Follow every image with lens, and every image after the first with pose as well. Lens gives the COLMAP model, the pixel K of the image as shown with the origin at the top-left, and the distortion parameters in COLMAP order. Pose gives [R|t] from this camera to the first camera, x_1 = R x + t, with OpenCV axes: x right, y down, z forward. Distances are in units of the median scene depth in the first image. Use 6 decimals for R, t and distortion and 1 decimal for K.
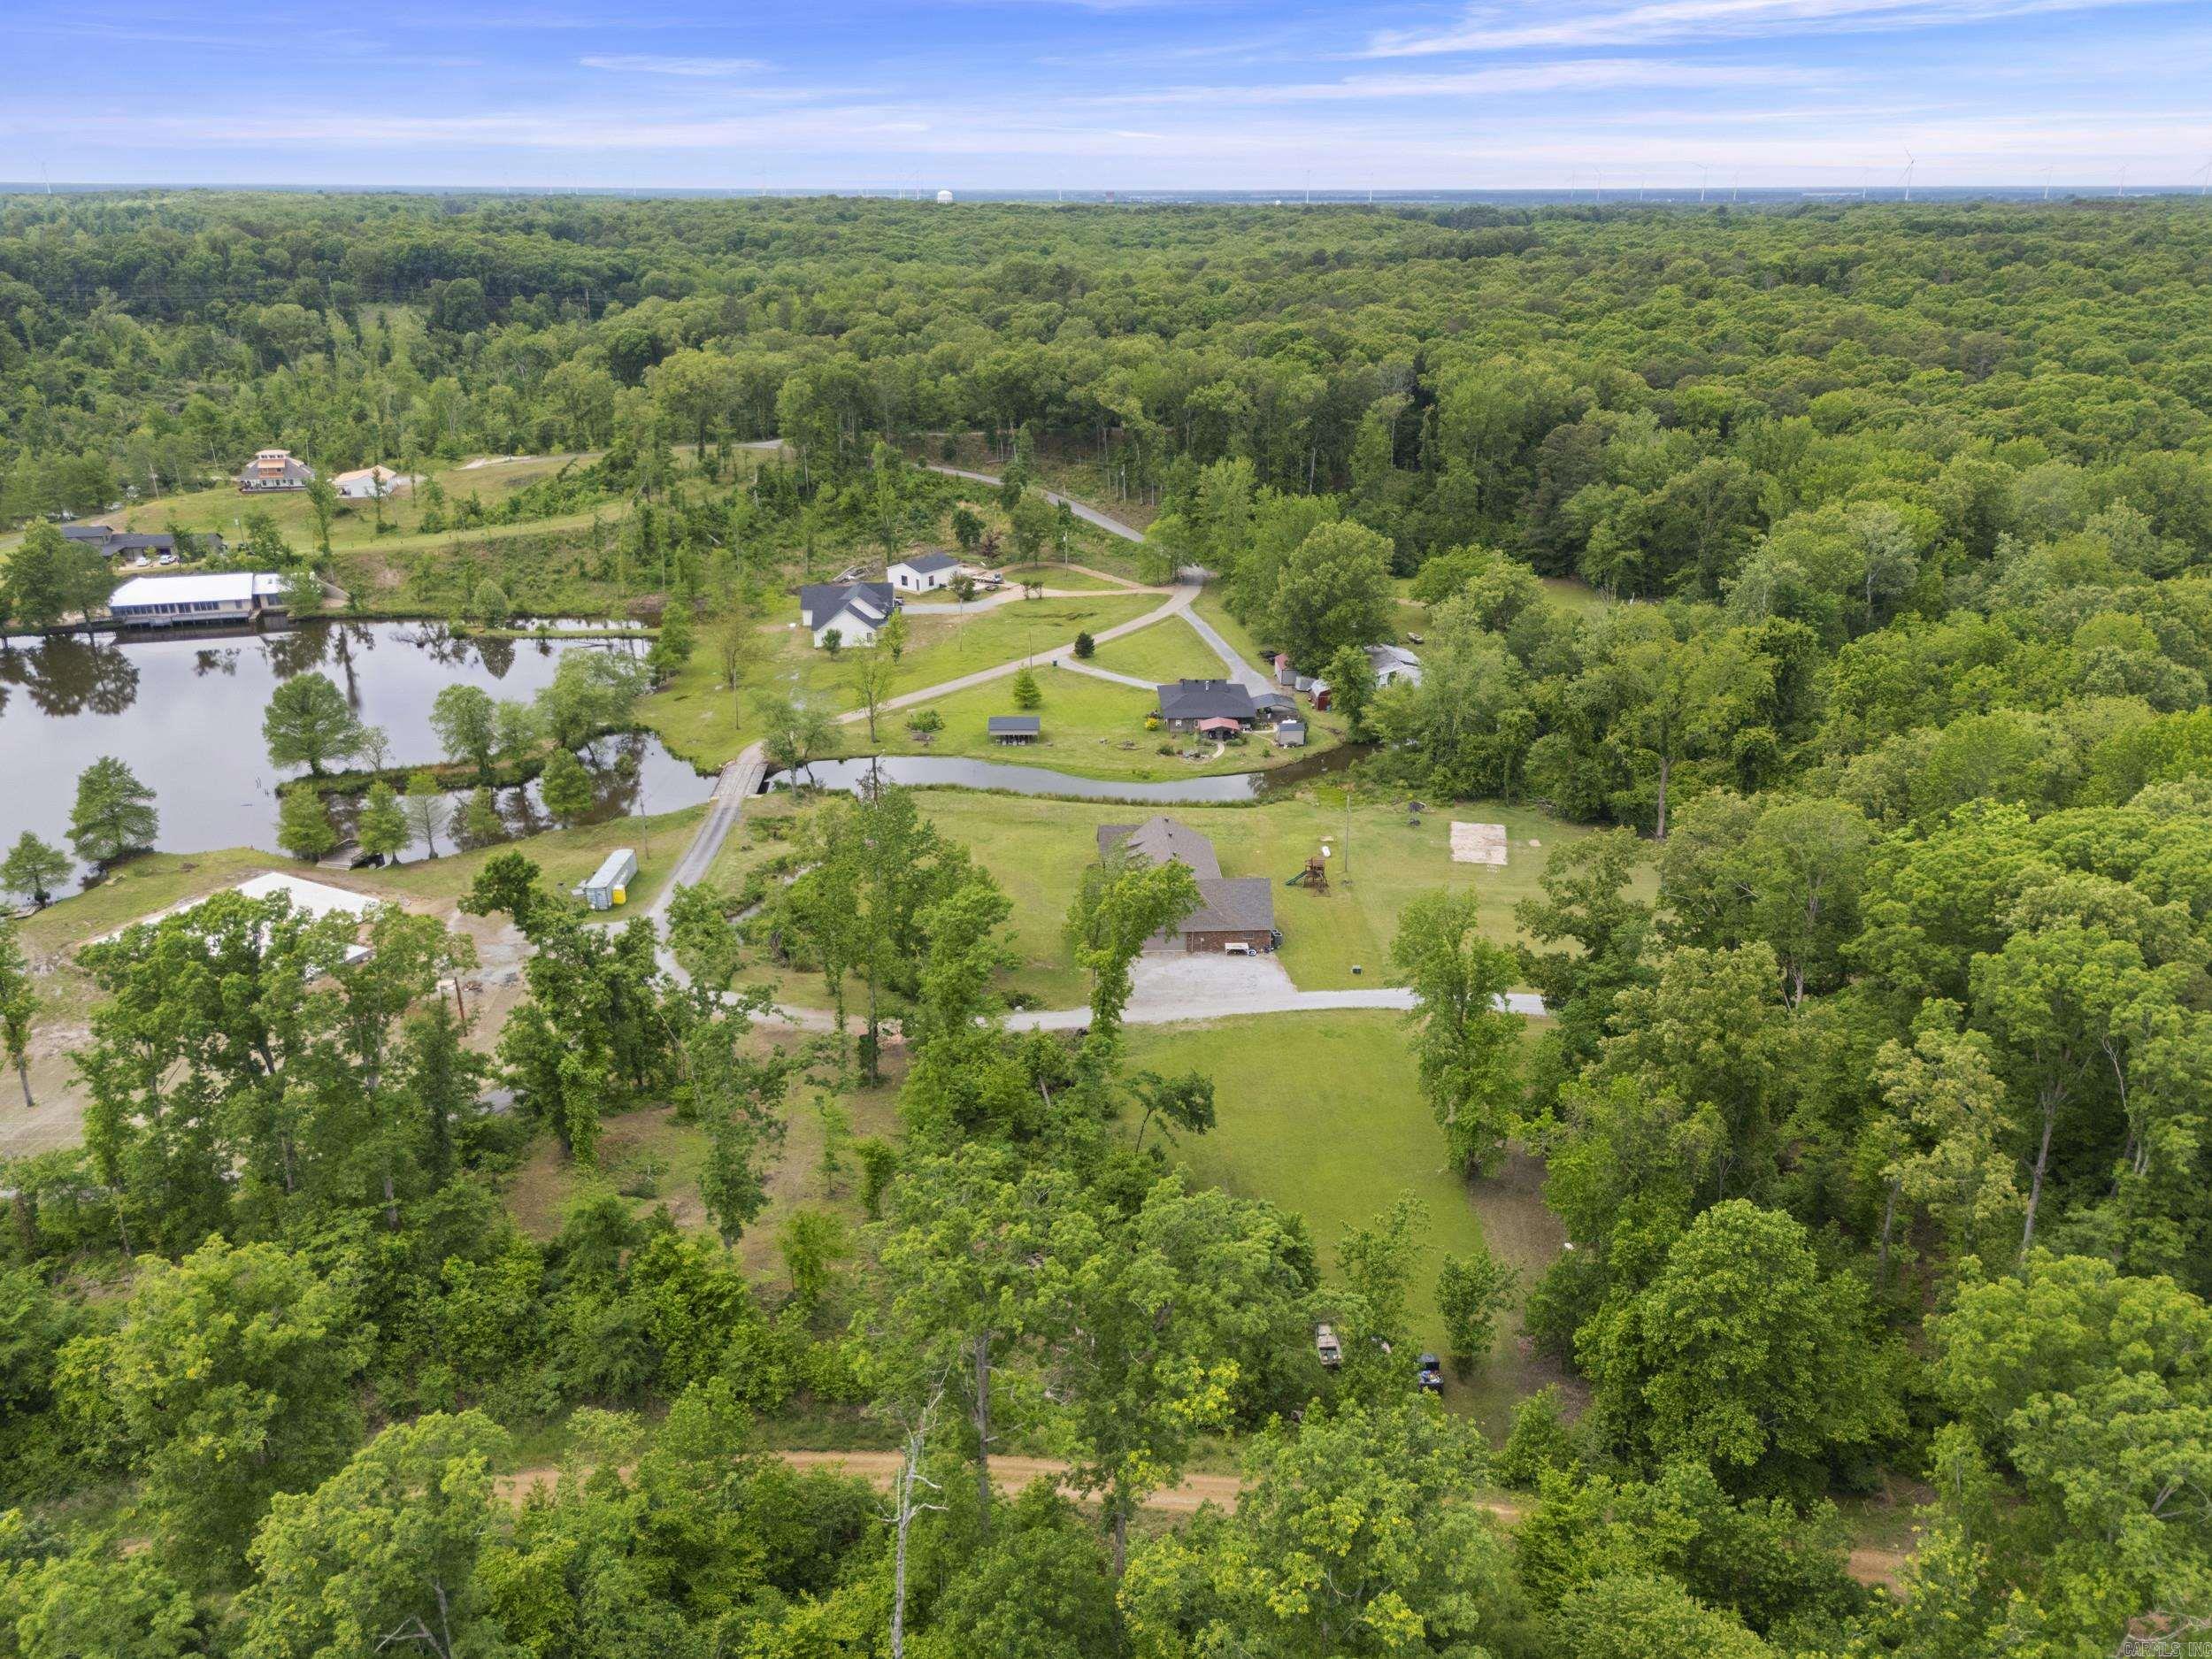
lens RADIAL K [[1620.6, 0, 1106.0], [0, 1620.6, 829.5], [0, 0, 1]] dist [0.095147, -0.099096]
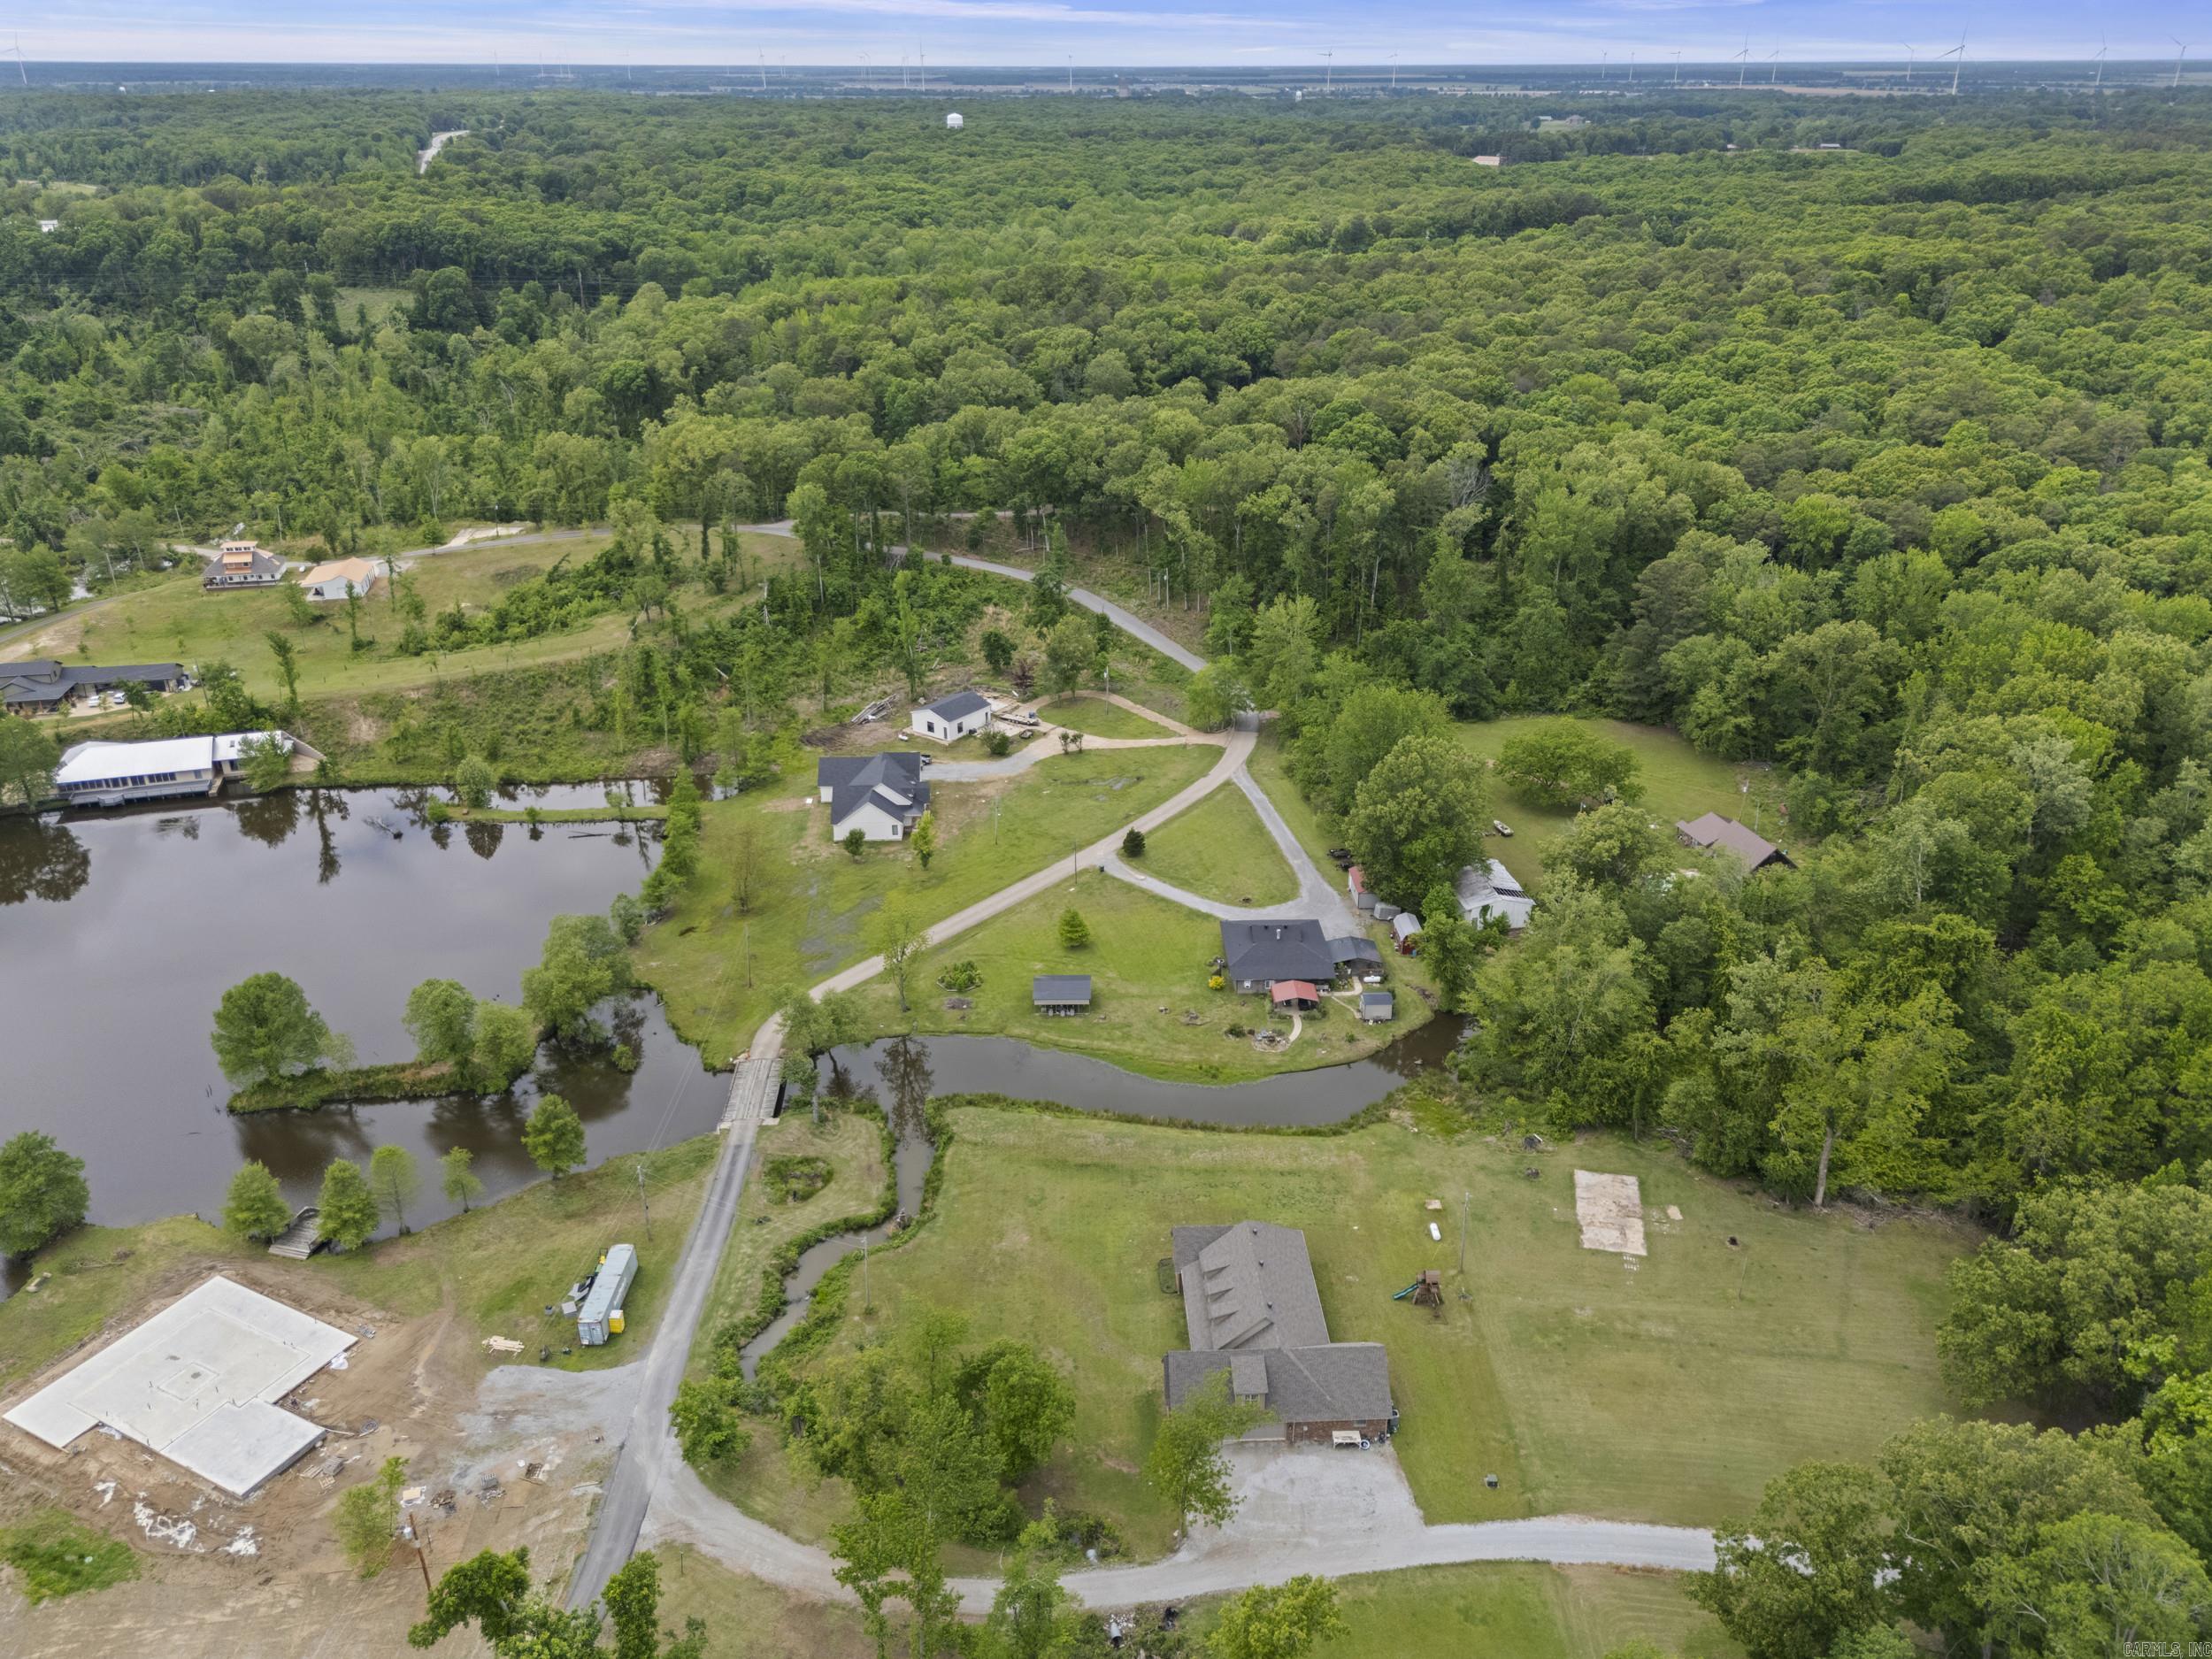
lens RADIAL K [[1658.5, 0, 1110.9], [0, 1658.5, 832.2], [0, 0, 1]] dist [0.094811, -0.098283]
pose [[0.999981, -0.000839, -0.006103, -0.017578], [0.001118, 0.998951, 0.045783, -0.137493], [0.006058, -0.045789, 0.998933, 0.071110]]
